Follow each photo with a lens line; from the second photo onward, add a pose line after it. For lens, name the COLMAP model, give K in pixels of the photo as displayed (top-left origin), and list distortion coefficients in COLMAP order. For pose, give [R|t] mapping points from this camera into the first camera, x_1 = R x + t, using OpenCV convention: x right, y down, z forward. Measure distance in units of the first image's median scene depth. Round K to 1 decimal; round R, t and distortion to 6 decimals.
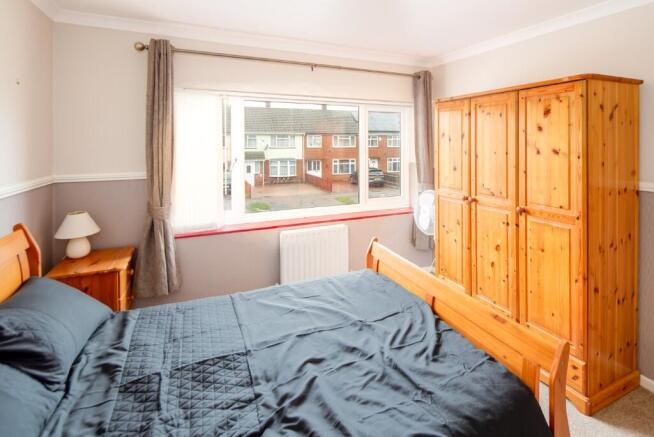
lens RADIAL K [[328.0, 0, 347.3], [0, 328.0, 181.3], [0, 0, 1]] dist [-0.000652, -0.000270]
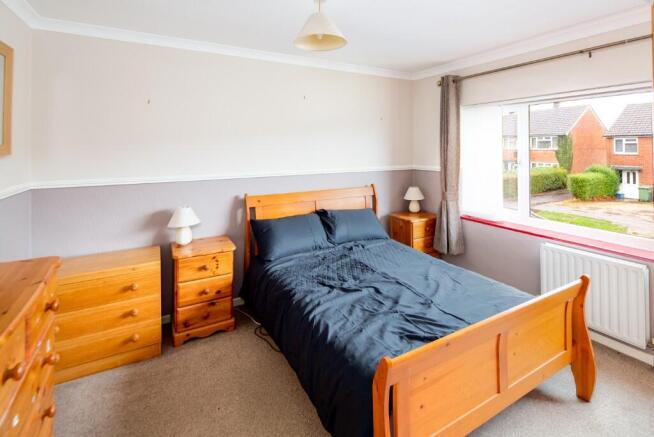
lens RADIAL K [[317.8, 0, 339.1], [0, 317.8, 209.3], [0, 0, 1]] dist [-0.000399, 0.000165]
pose [[0.085754, 0.190684, -0.977899, 0.890446], [-0.116191, 0.976731, 0.180267, -0.050775], [0.989518, 0.098164, 0.105915, 0.439611]]
